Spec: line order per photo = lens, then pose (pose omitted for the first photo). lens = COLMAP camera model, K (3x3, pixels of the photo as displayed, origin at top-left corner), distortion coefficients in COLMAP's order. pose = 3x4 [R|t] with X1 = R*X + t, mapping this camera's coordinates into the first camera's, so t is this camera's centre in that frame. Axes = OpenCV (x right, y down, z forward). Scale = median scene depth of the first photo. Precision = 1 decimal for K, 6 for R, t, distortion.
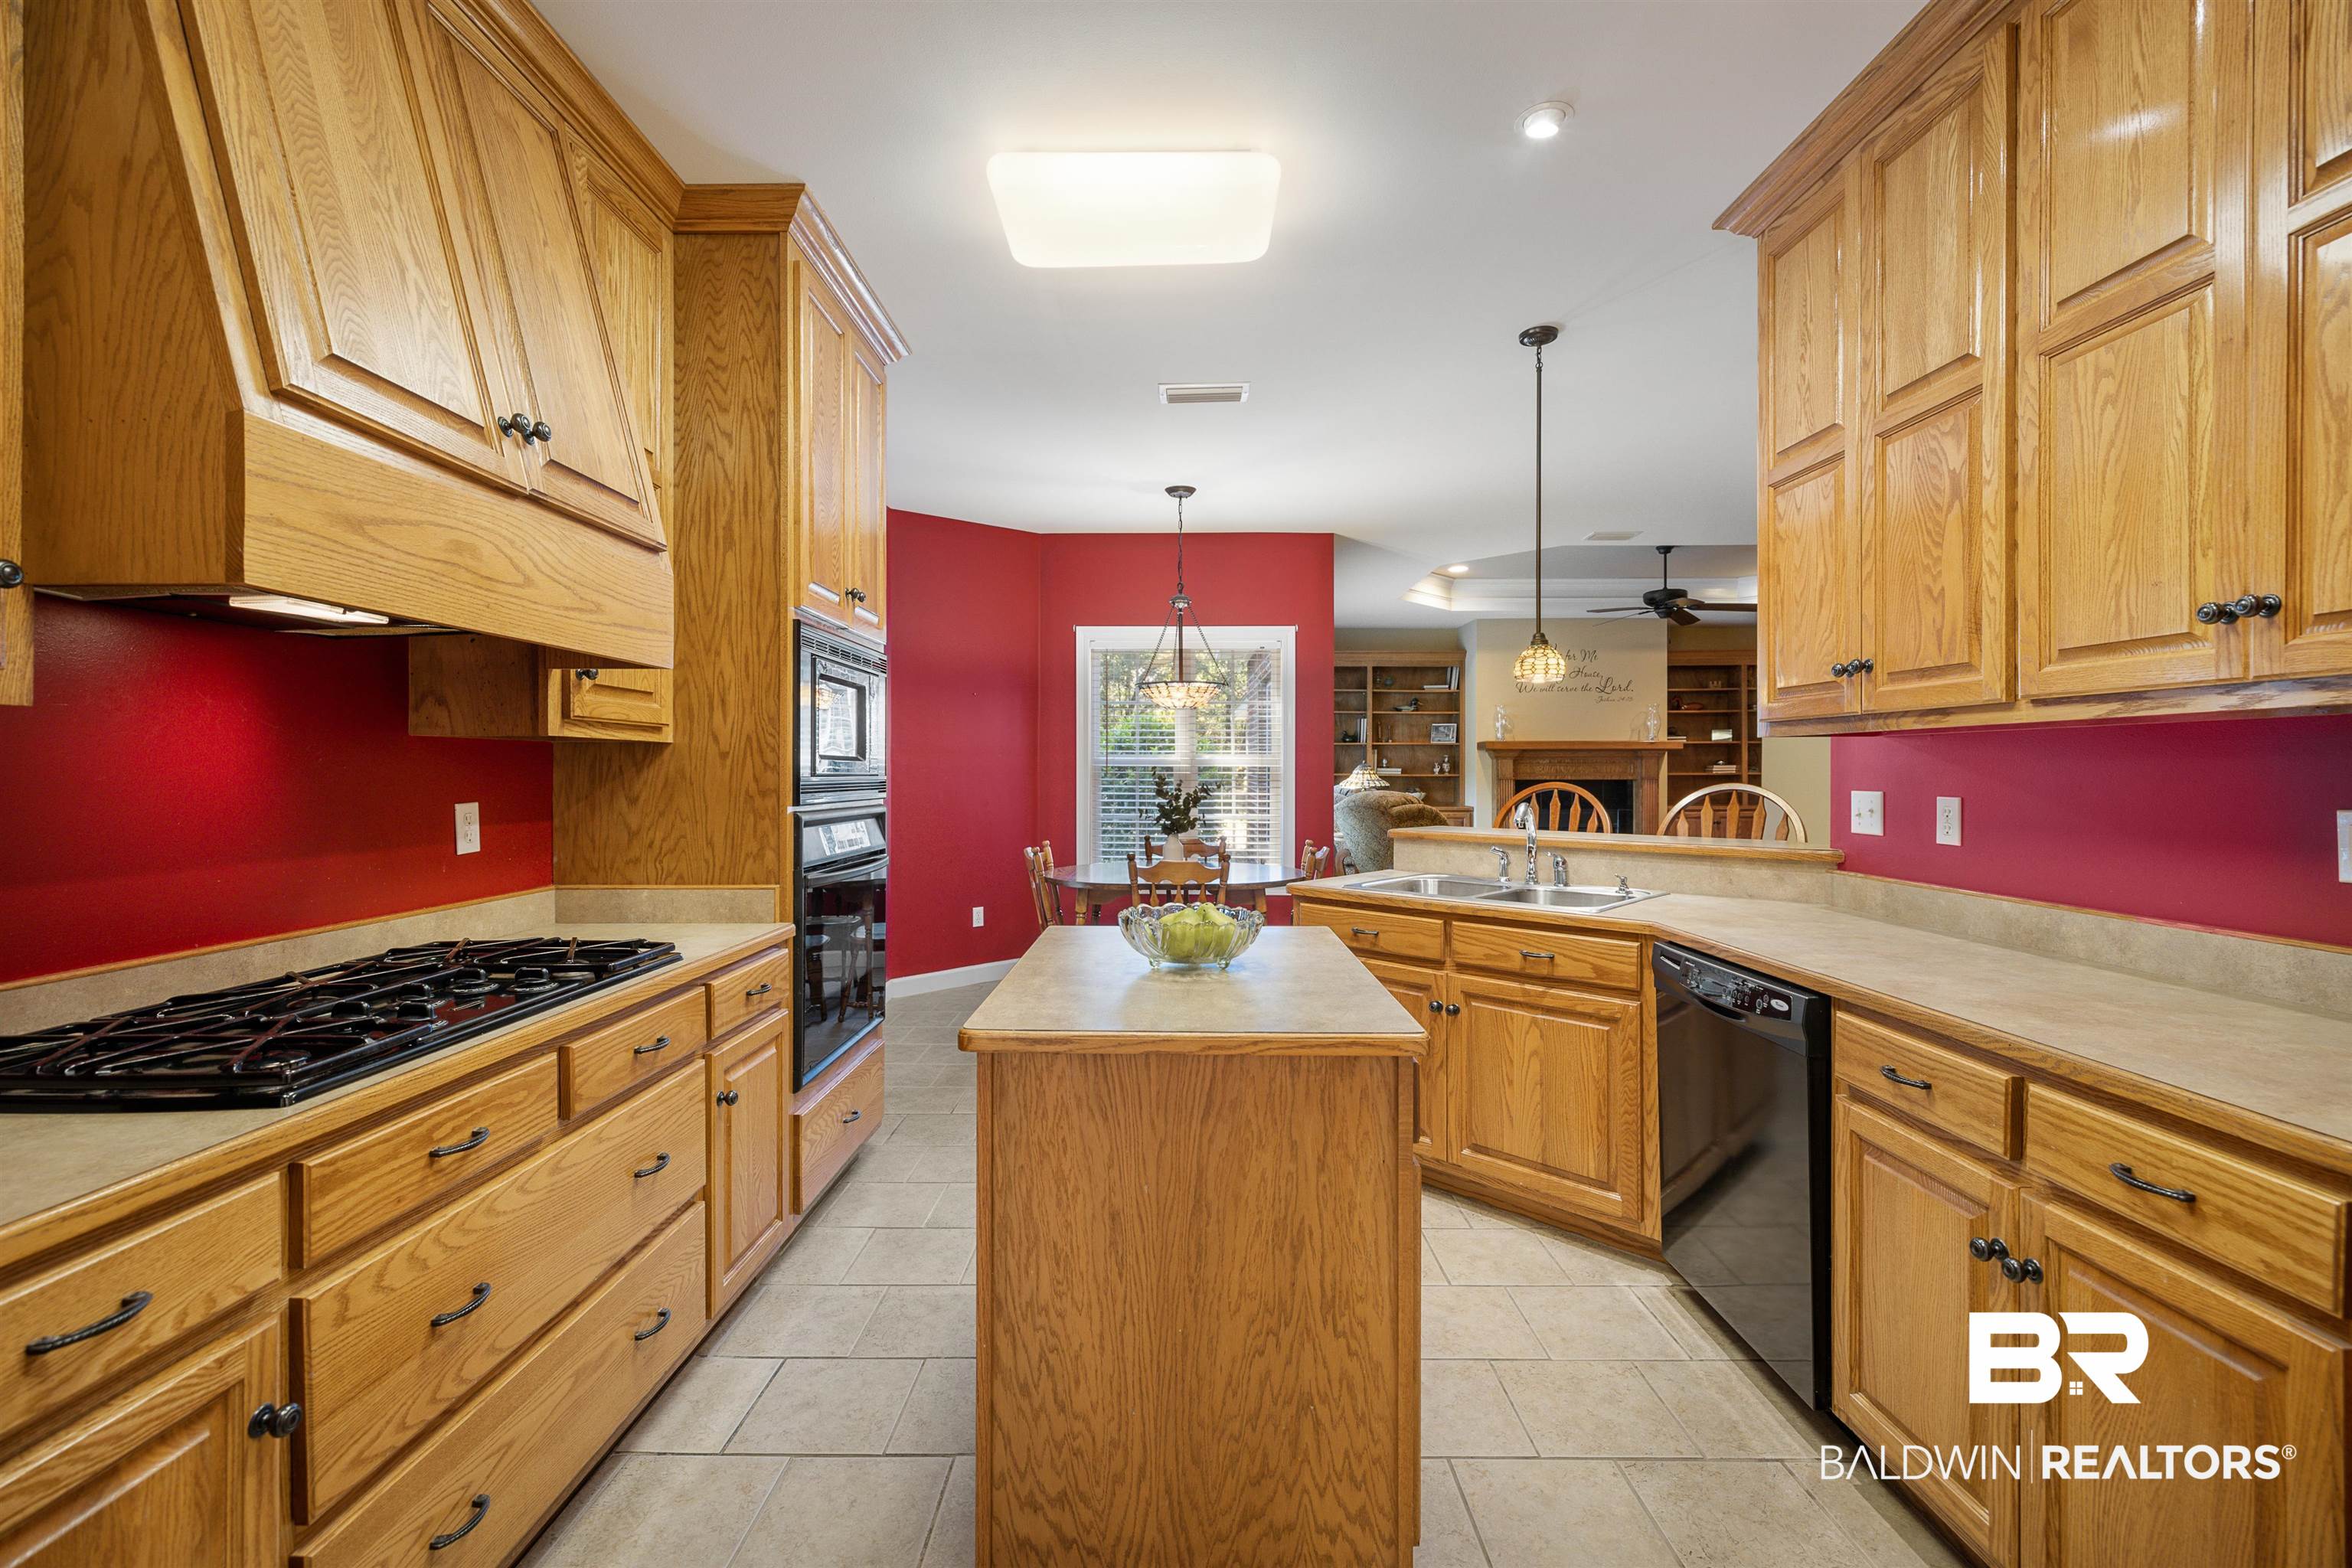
lens RADIAL K [[993.7, 0, 1176.8], [0, 993.7, 771.1], [0, 0, 1]] dist [-0.000805, -0.000024]
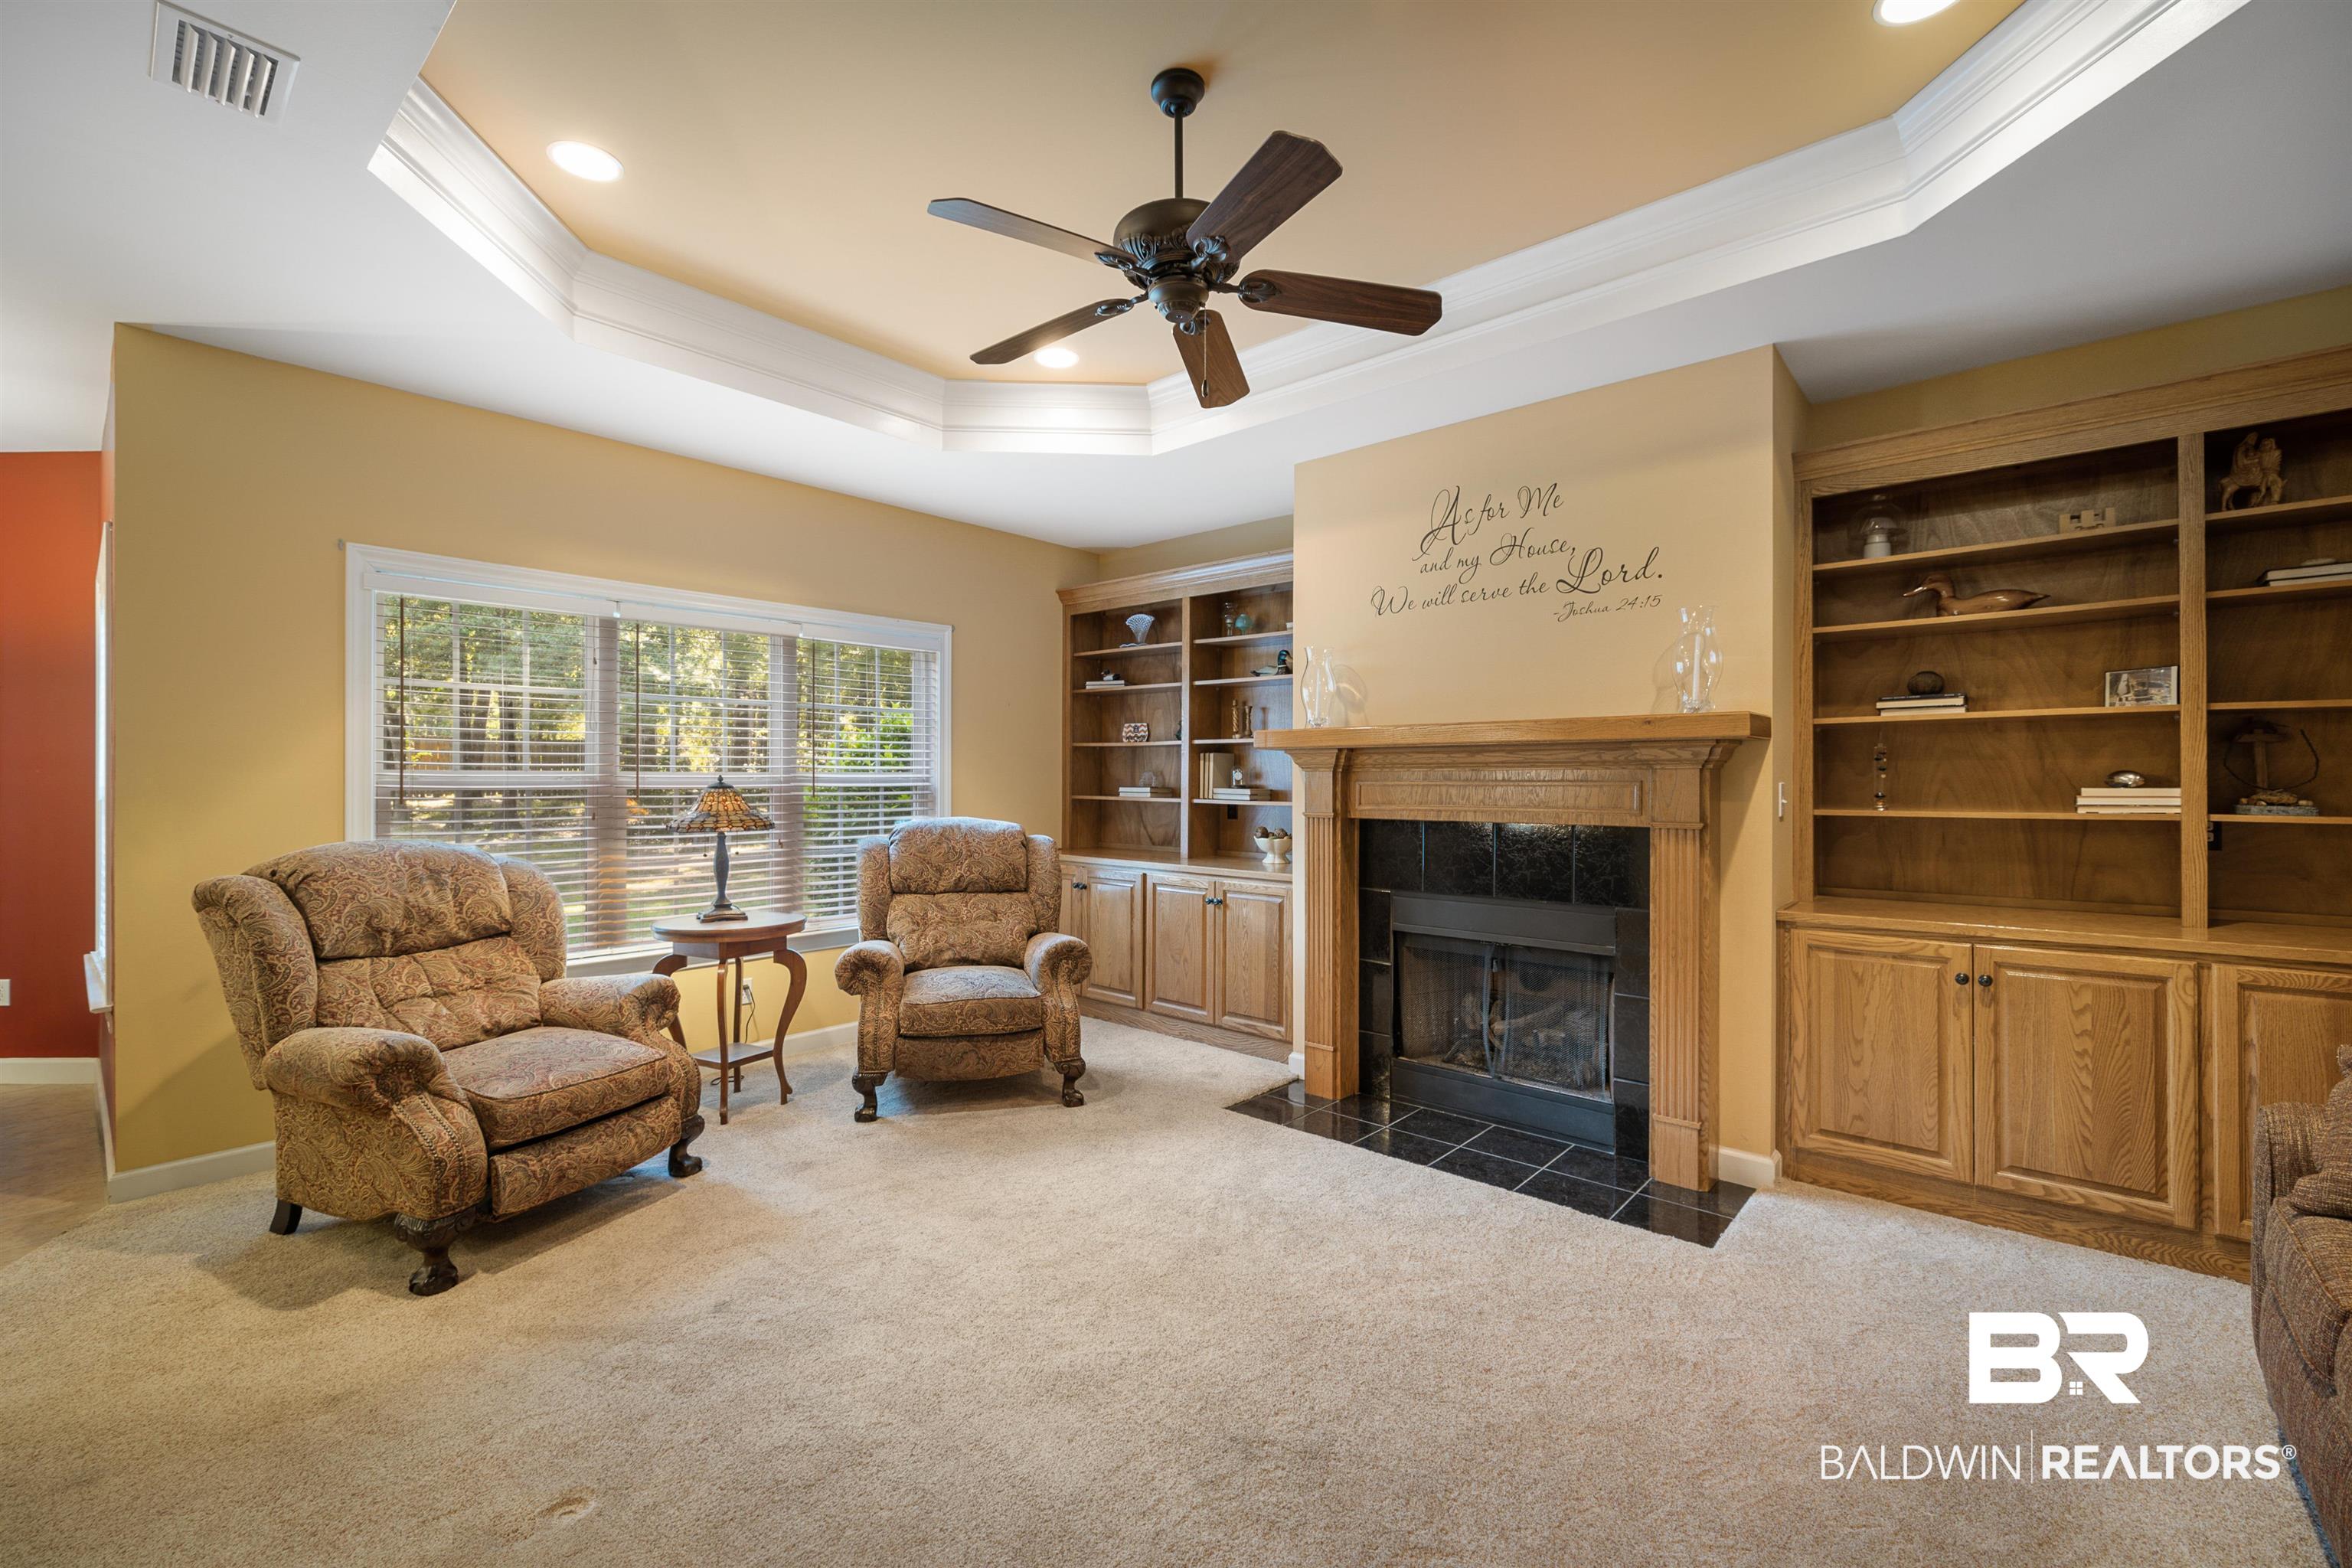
lens RADIAL K [[993.7, 0, 1159.9], [0, 993.7, 777.4], [0, 0, 1]] dist [-0.000805, -0.000024]
pose [[0.749568, 0.000114, -0.661928, 0.541445], [-0.004555, 0.999977, -0.004985, -0.006334], [0.661912, 0.006752, 0.749551, 0.595257]]
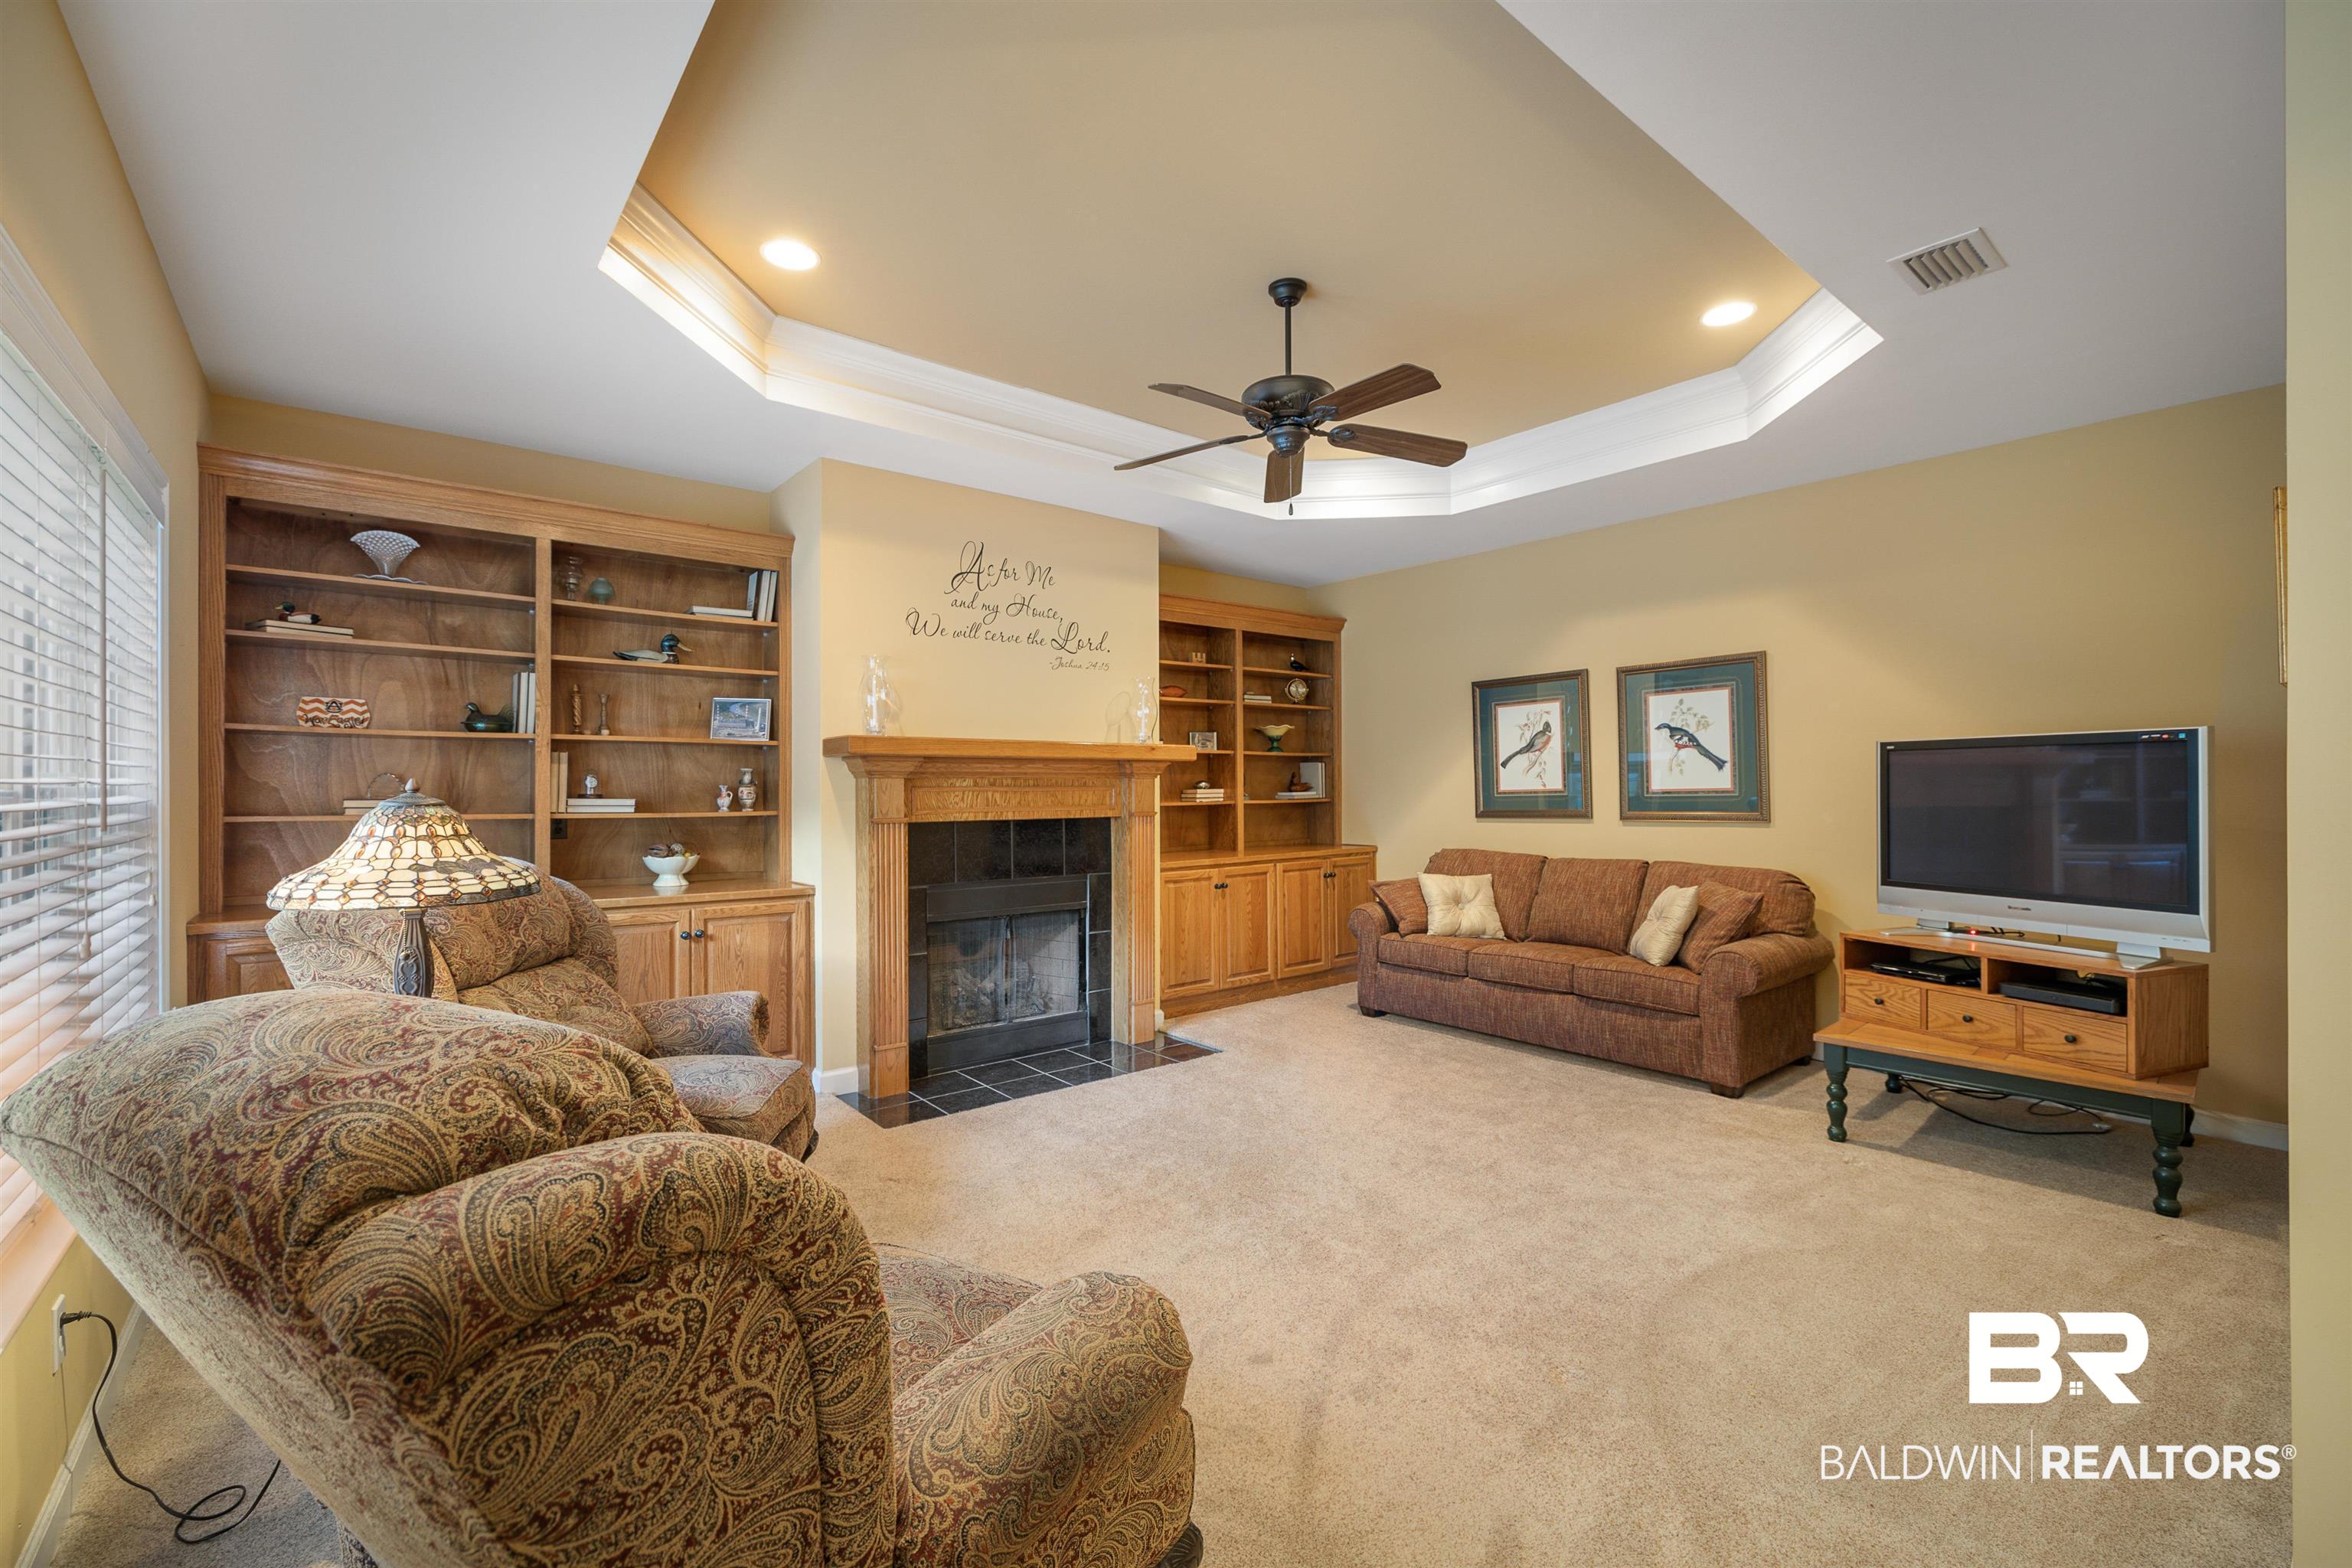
lens RADIAL K [[993.7, 0, 1162.6], [0, 993.7, 786.0], [0, 0, 1]] dist [-0.000805, -0.000024]
pose [[0.773635, -0.001251, 0.633630, 0.135233], [0.004362, 0.999985, -0.003352, -0.005960], [-0.633616, 0.005357, 0.773629, 0.546631]]
